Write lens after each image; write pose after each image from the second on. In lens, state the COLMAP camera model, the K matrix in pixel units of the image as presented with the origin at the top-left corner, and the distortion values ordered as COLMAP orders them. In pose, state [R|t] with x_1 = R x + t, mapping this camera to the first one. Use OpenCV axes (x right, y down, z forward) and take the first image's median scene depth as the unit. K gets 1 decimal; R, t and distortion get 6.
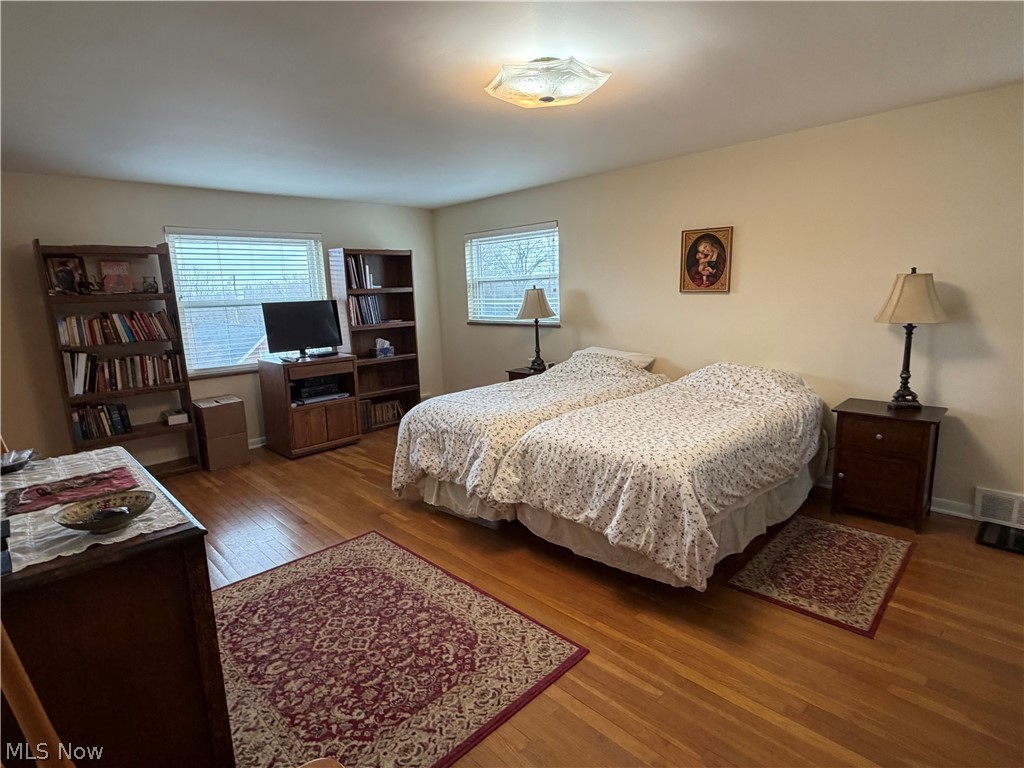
lens RADIAL K [[533.5, 0, 512.0], [0, 533.5, 384.0], [0, 0, 1]] dist [0.000227, -0.000018]
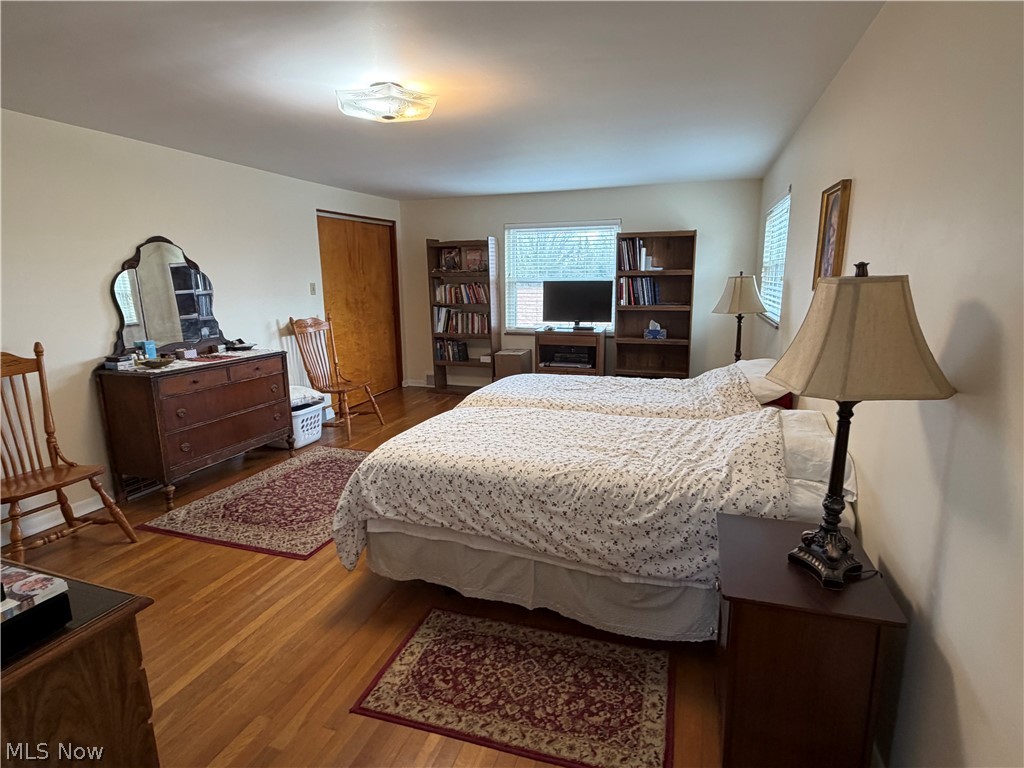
lens RADIAL K [[533.5, 0, 512.0], [0, 533.5, 384.0], [0, 0, 1]] dist [0.000227, -0.000018]
pose [[0.455201, 0.206430, -0.866129, 0.627221], [-0.160825, 0.975816, 0.148050, -0.087493], [0.875744, 0.071903, 0.477391, 0.345562]]
